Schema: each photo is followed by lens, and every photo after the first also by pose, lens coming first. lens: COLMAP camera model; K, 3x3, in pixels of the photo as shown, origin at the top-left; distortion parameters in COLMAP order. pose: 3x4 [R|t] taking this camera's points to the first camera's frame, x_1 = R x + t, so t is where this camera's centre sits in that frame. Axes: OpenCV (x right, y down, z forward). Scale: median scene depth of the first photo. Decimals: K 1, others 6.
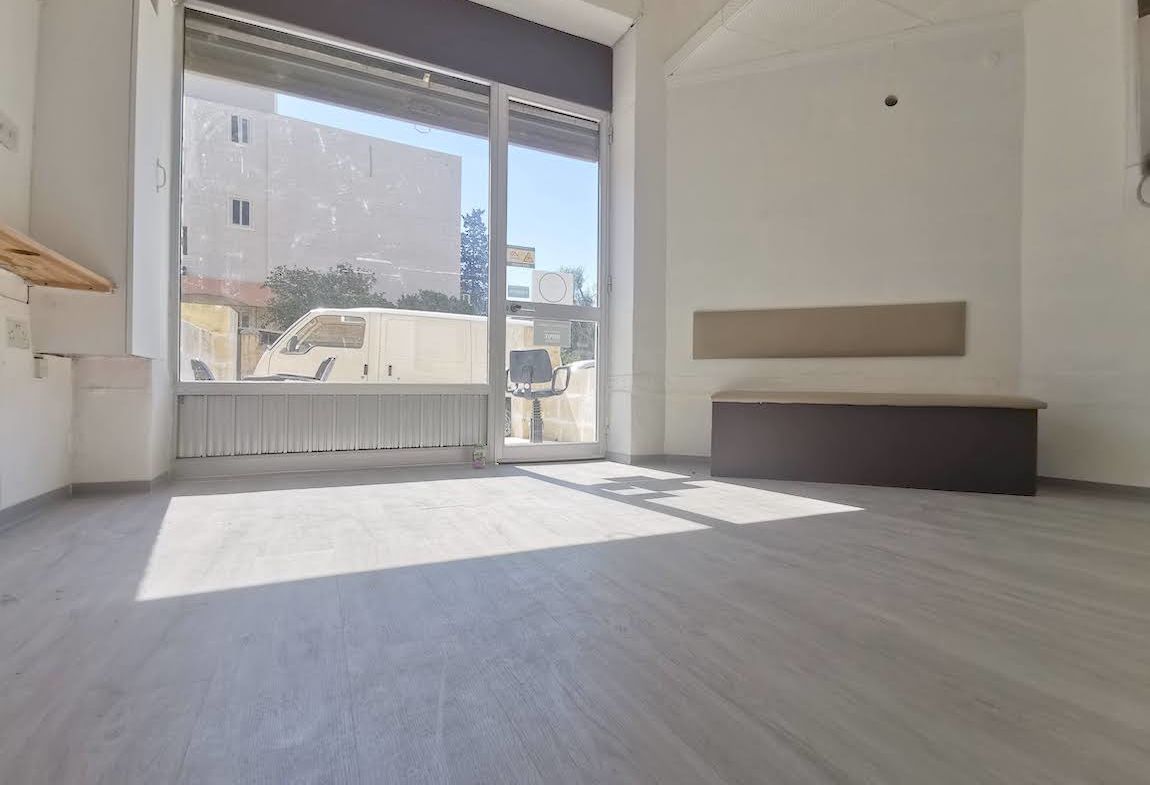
lens RADIAL K [[527.9, 0, 575.0], [0, 527.9, 392.5], [0, 0, 1]] dist [0.003878, -0.000189]
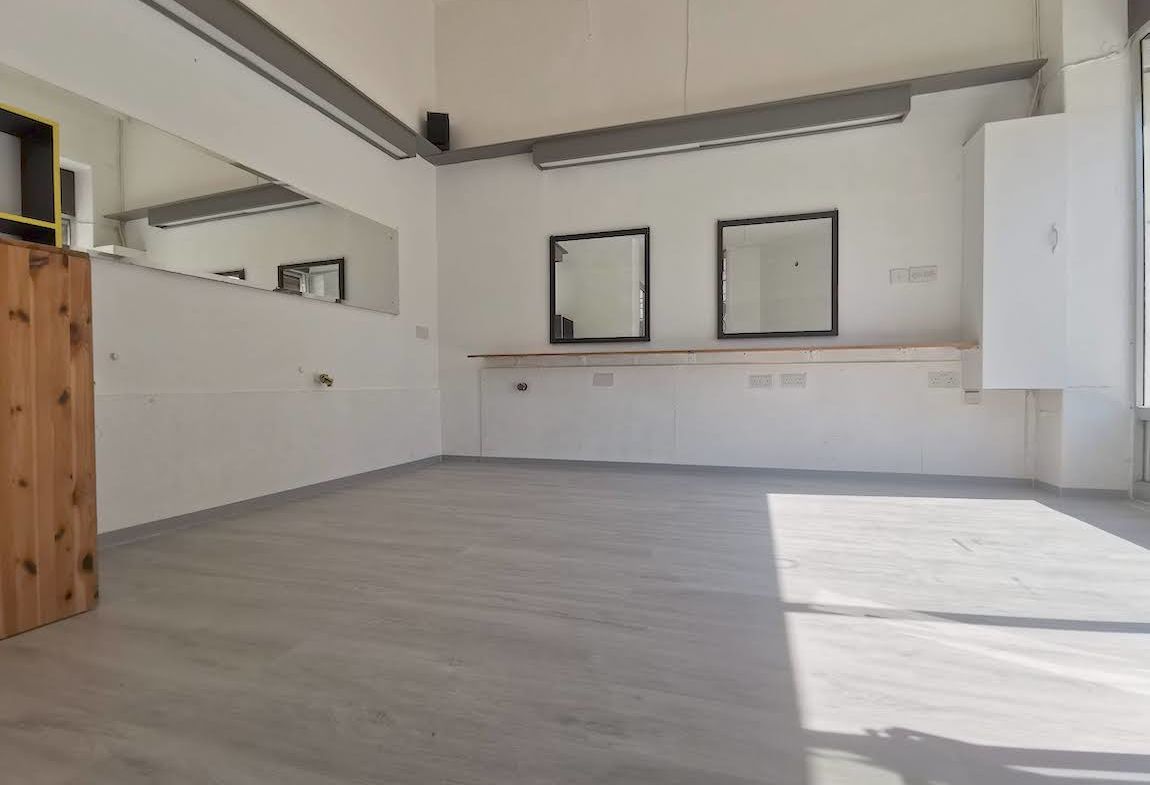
lens RADIAL K [[527.9, 0, 575.0], [0, 527.9, 392.5], [0, 0, 1]] dist [0.003878, -0.000189]
pose [[-0.690148, 0.005776, -0.723645, 0.588283], [0.000482, 0.999972, 0.007522, -0.044564], [0.723668, 0.004843, -0.690131, 0.715928]]
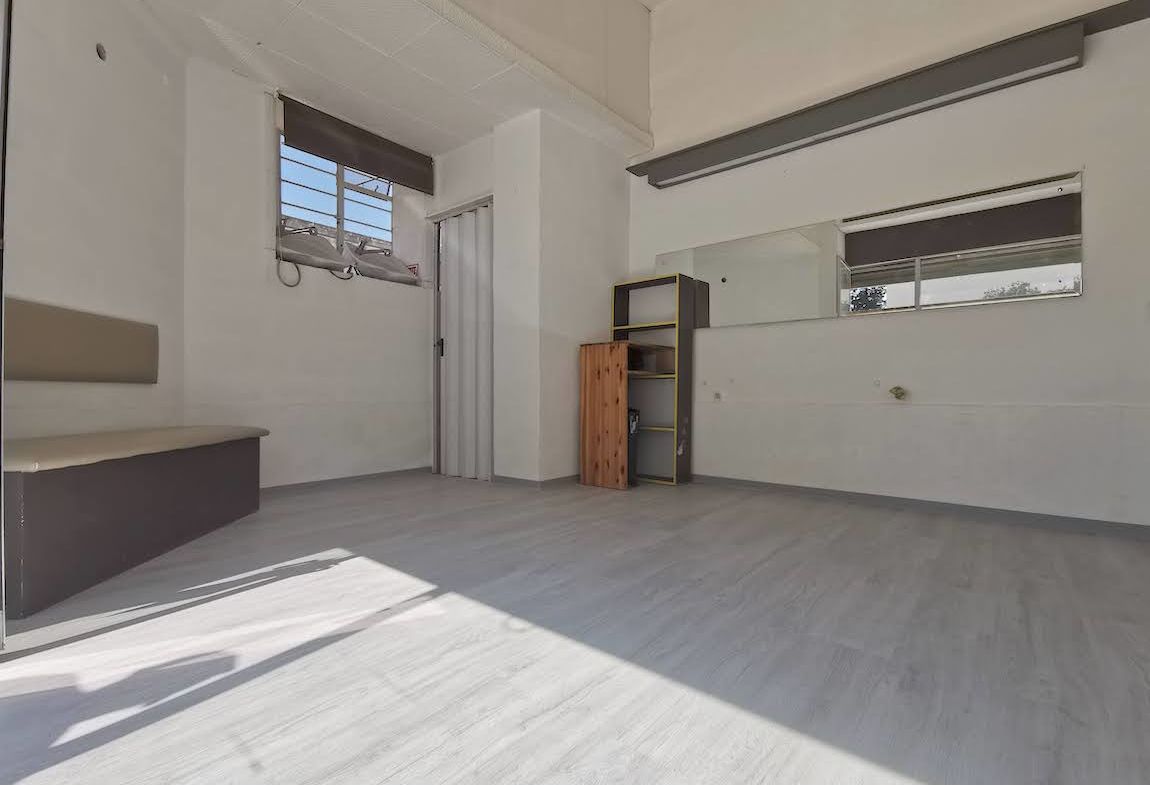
lens RADIAL K [[527.9, 0, 575.0], [0, 527.9, 392.5], [0, 0, 1]] dist [0.003878, -0.000189]
pose [[-0.410630, -0.009507, 0.911752, -0.371882], [-0.010027, 0.999932, 0.005911, -0.059747], [-0.911747, -0.006715, -0.410698, 0.637491]]
